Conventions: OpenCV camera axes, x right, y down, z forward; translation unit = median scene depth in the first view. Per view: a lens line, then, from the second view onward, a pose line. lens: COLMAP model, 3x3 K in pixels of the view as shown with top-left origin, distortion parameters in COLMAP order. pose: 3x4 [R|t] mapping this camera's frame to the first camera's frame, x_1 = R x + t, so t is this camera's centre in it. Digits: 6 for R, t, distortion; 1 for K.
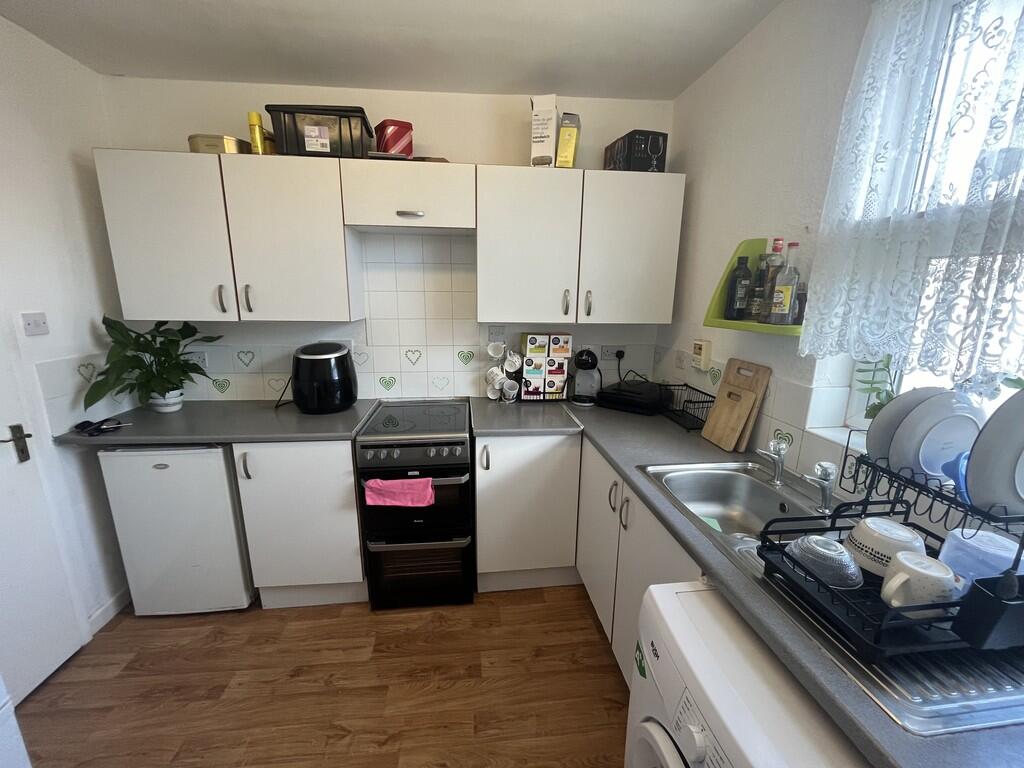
lens RADIAL K [[411.4, 0, 510.3], [0, 411.4, 386.1], [0, 0, 1]] dist [-0.000672, -0.000513]
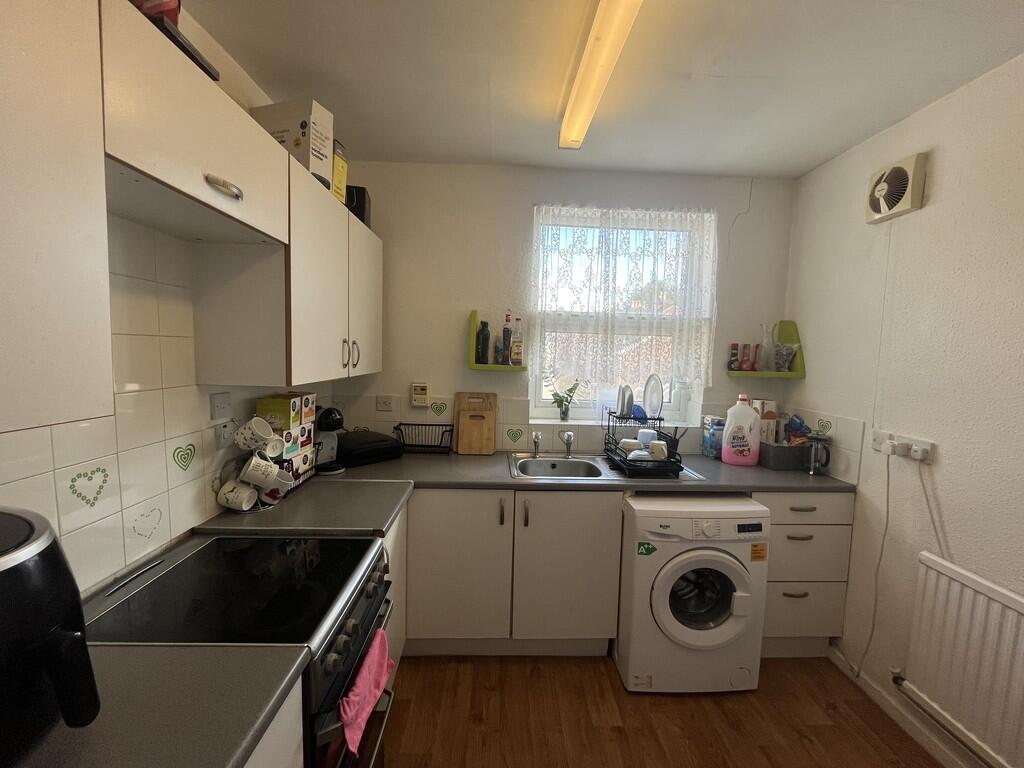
lens RADIAL K [[411.4, 0, 512.2], [0, 411.4, 386.9], [0, 0, 1]] dist [-0.000672, -0.000513]
pose [[0.085119, -0.096221, 0.991714, -0.651600], [0.194825, 0.977720, 0.078141, -0.129334], [-0.977138, 0.186559, 0.101969, 0.562855]]
